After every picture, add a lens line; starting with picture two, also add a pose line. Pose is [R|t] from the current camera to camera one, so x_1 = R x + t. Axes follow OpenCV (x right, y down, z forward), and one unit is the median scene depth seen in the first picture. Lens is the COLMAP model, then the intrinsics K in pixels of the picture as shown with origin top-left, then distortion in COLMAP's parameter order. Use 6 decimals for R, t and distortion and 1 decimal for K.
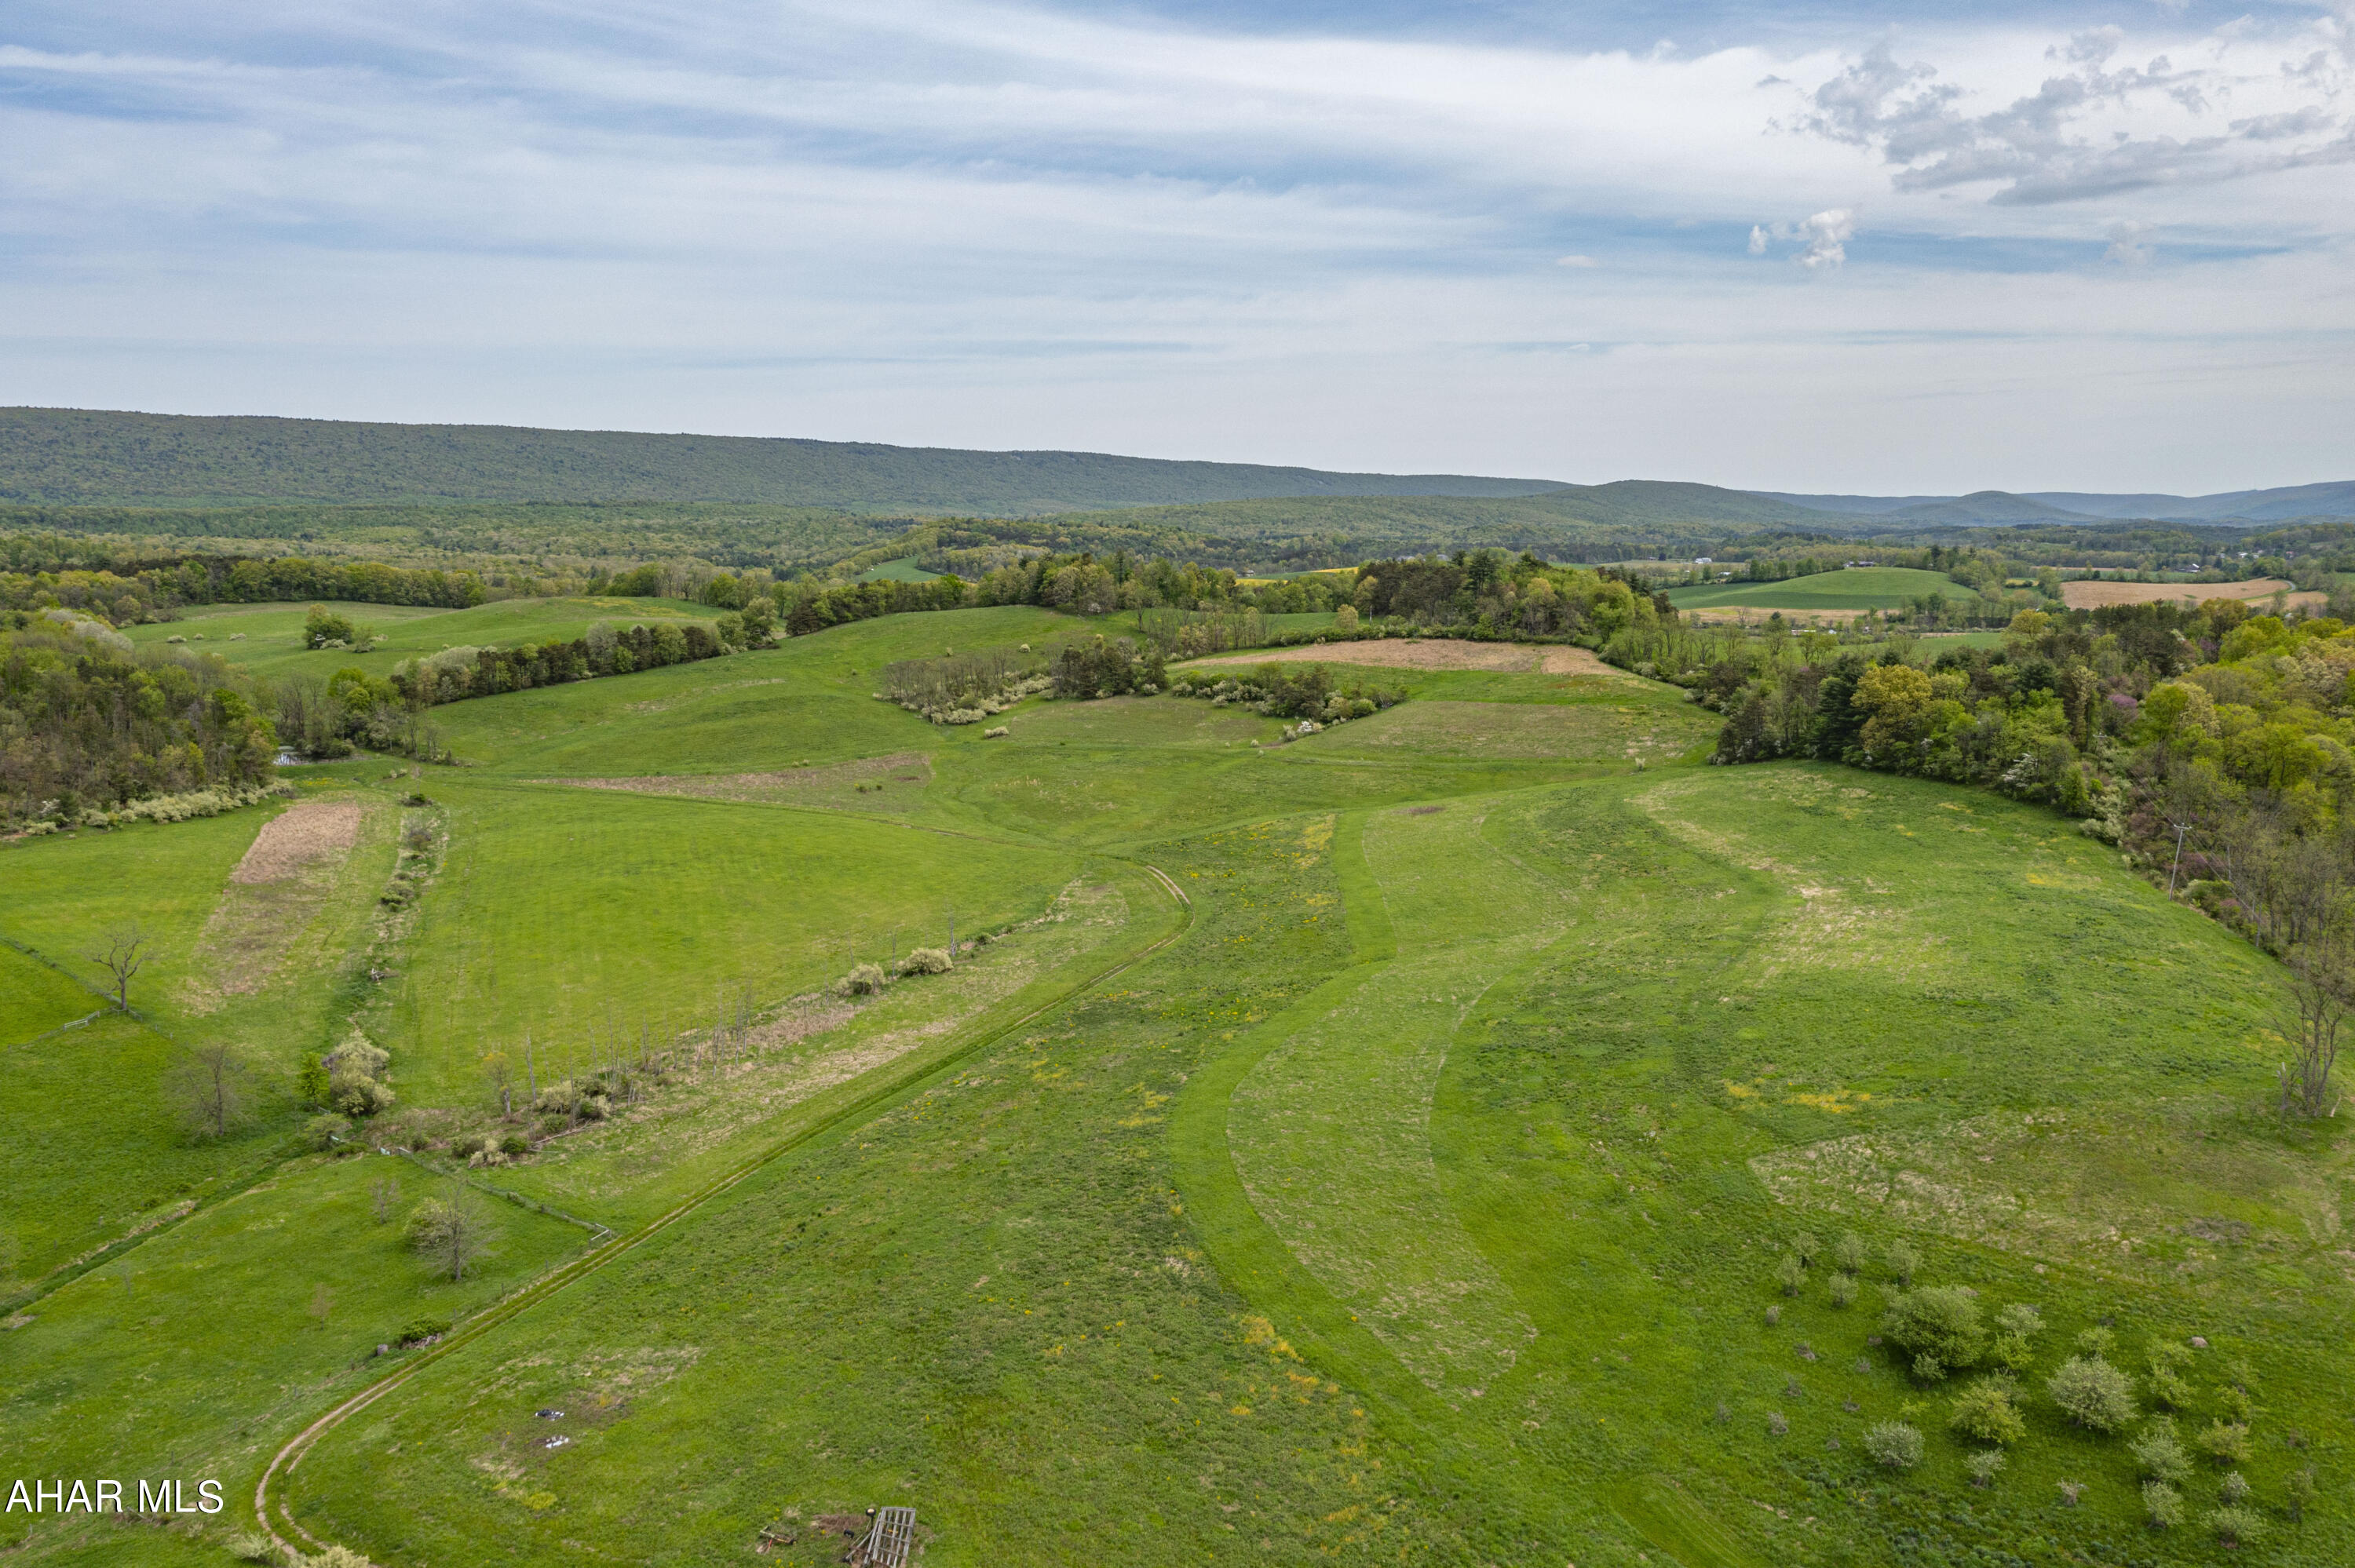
lens RADIAL K [[1873.0, 0, 1180.6], [0, 1873.0, 784.4], [0, 0, 1]] dist [-0.002599, 0.007349]
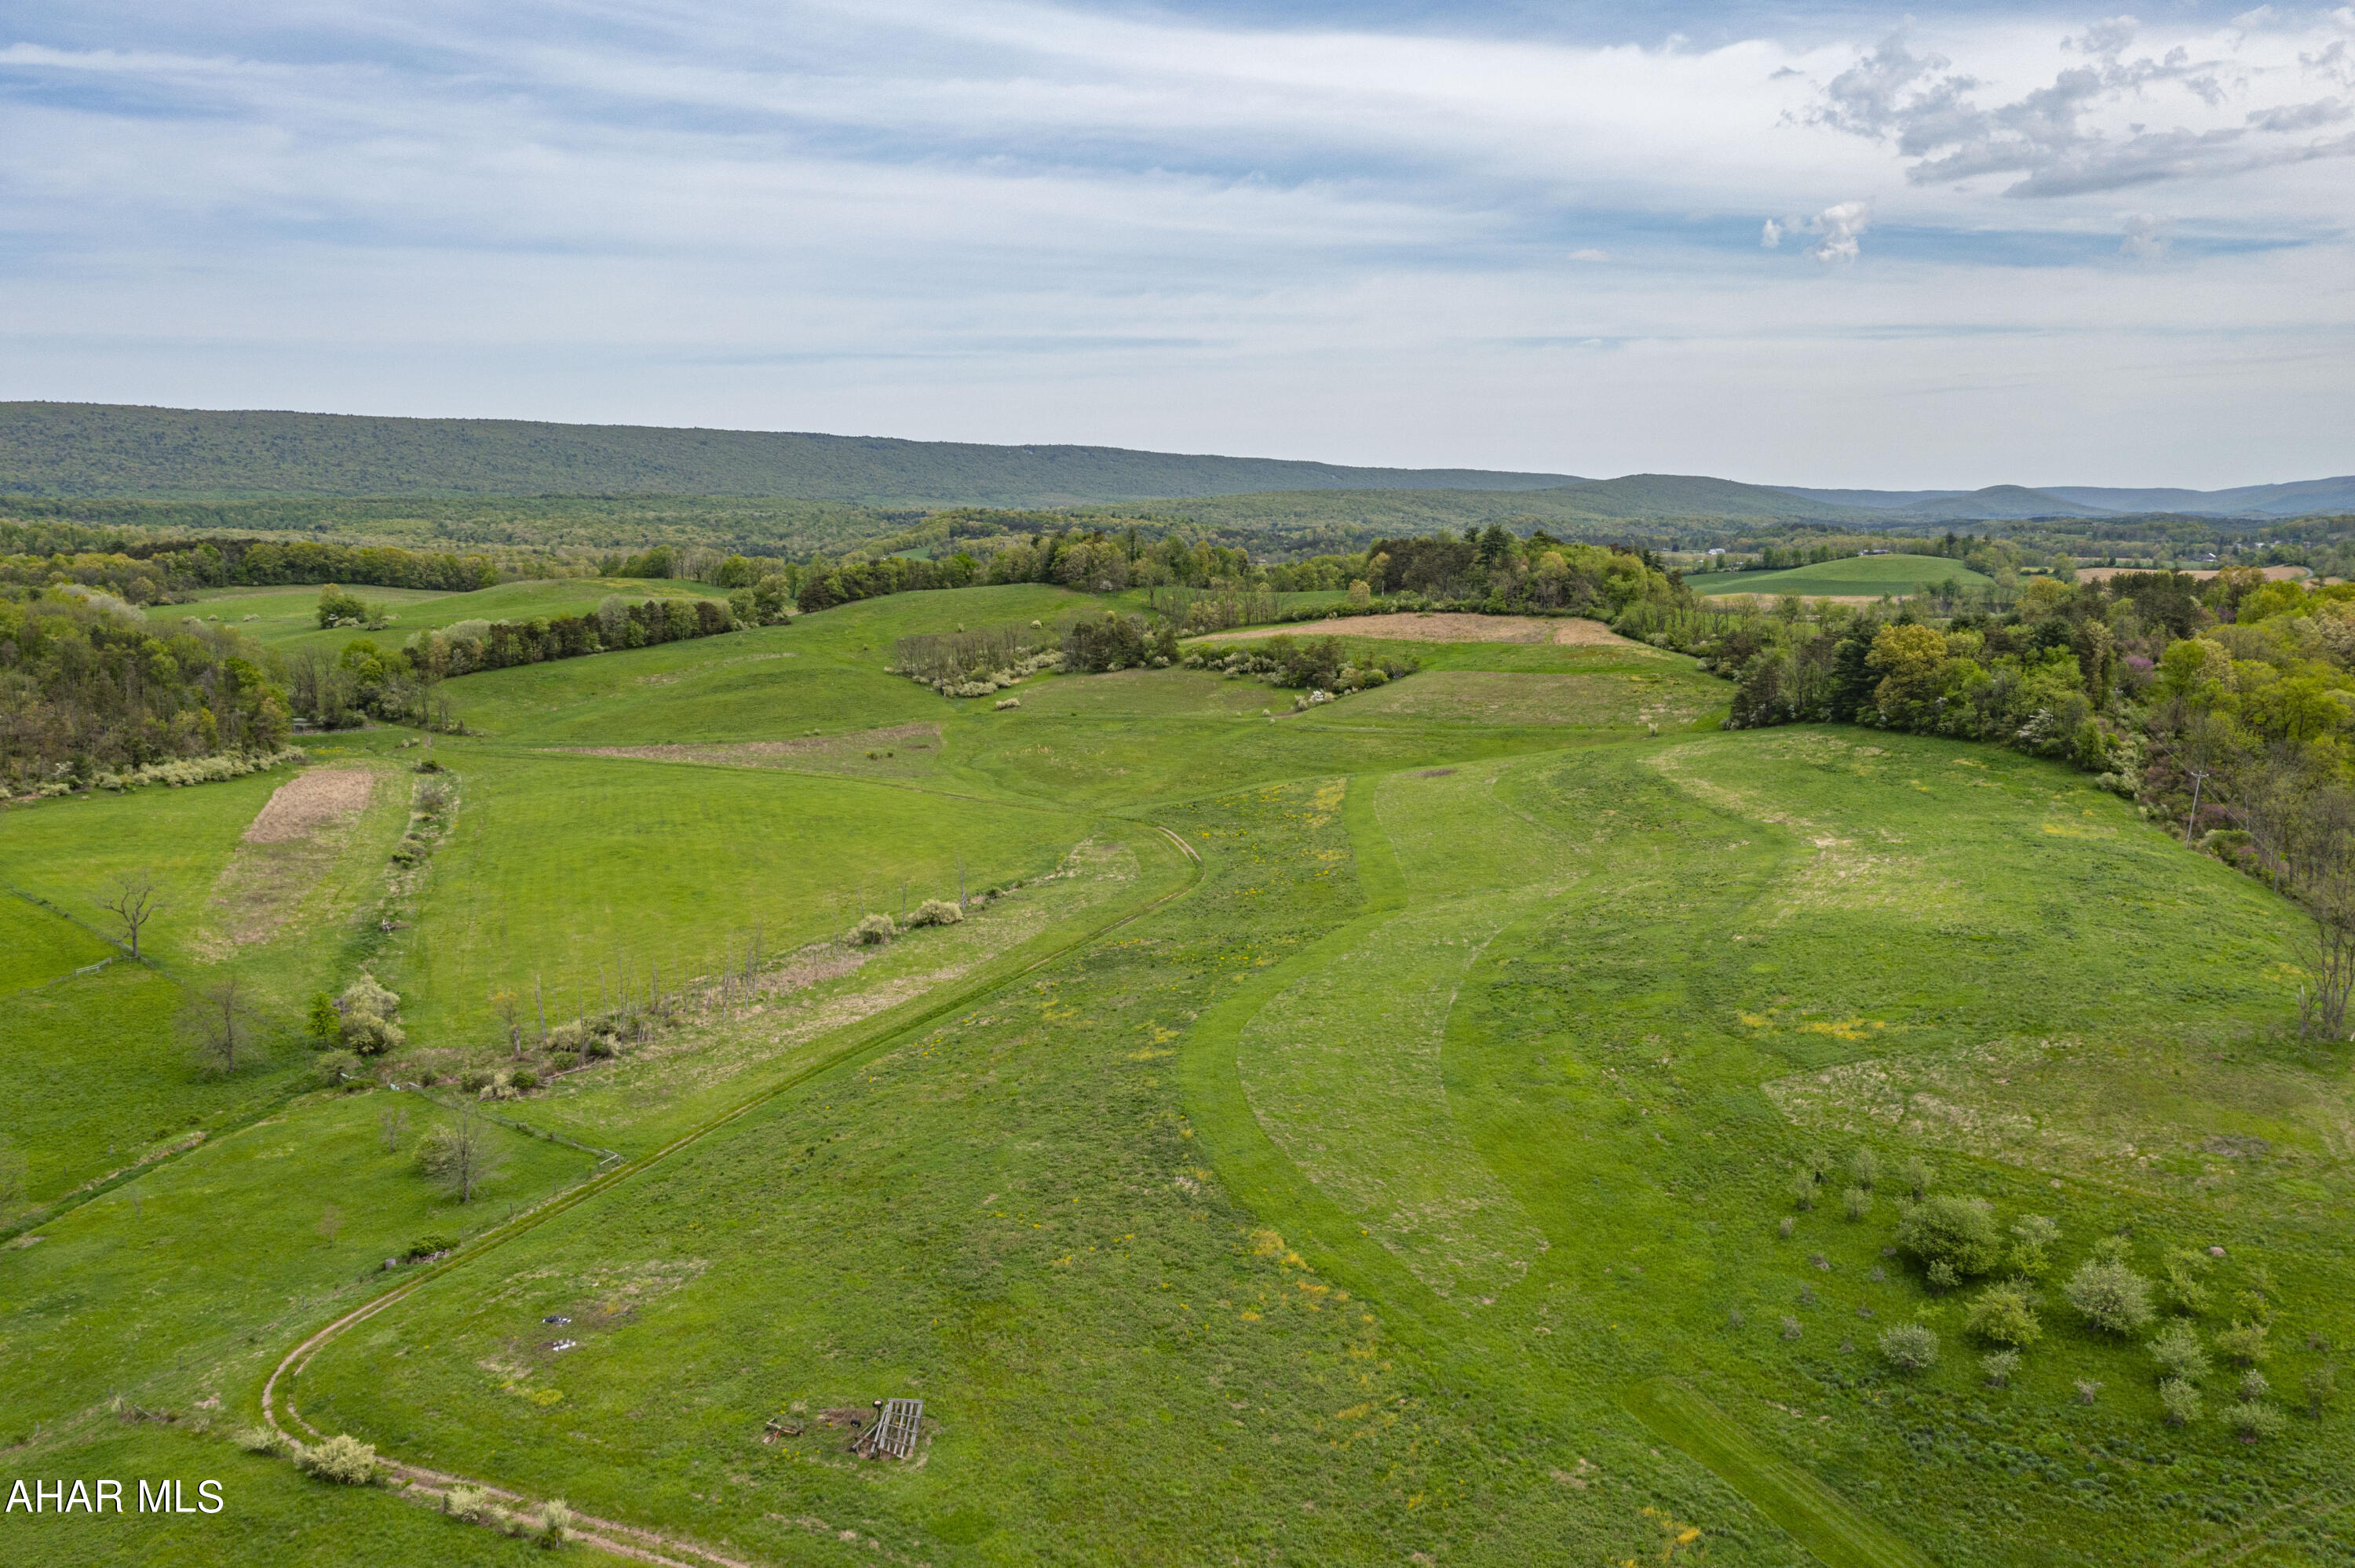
lens RADIAL K [[1873.0, 0, 1180.6], [0, 1873.0, 784.4], [0, 0, 1]] dist [-0.002599, 0.007349]
pose [[0.999977, -0.000878, -0.006740, 0.000741], [0.000893, 0.999997, 0.002114, 0.017286], [0.006738, -0.002120, 0.999975, 0.002051]]
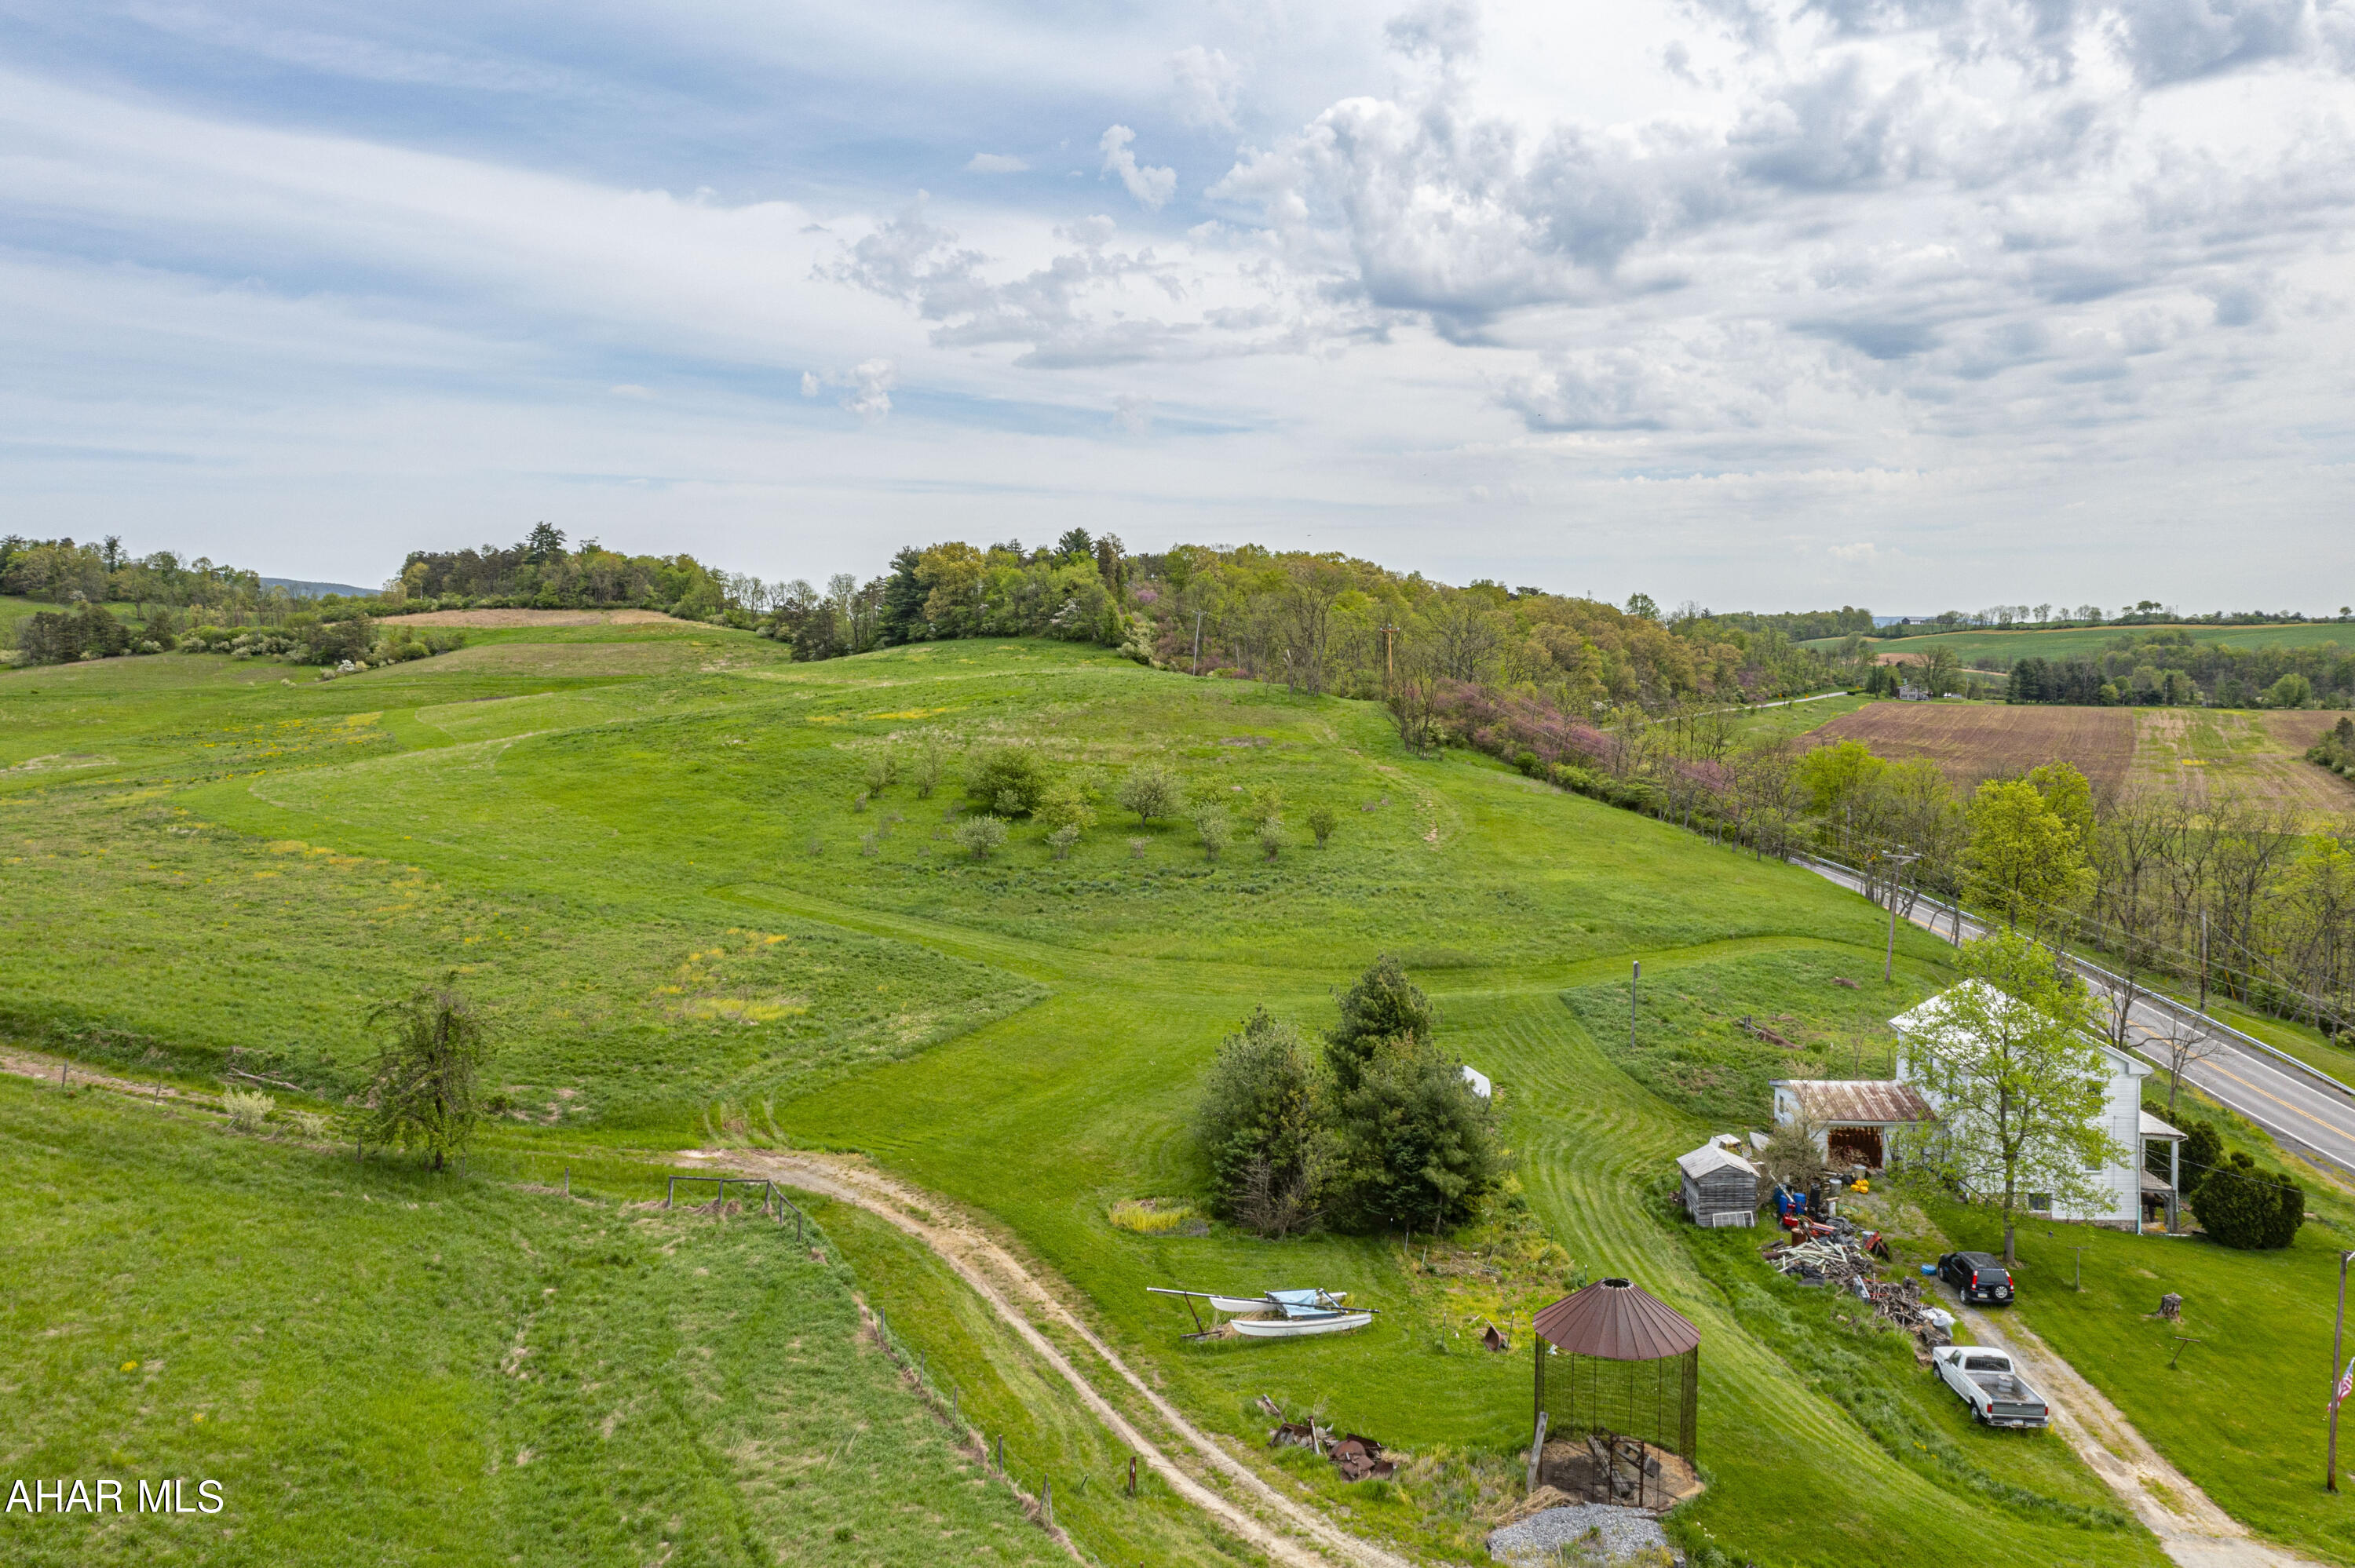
lens RADIAL K [[1873.0, 0, 1180.6], [0, 1873.0, 784.4], [0, 0, 1]] dist [-0.002599, 0.007349]
pose [[0.885575, -0.031223, 0.463447, 0.002470], [0.064015, 0.996421, -0.055194, 0.127477], [-0.460065, 0.078546, 0.884404, 0.016753]]
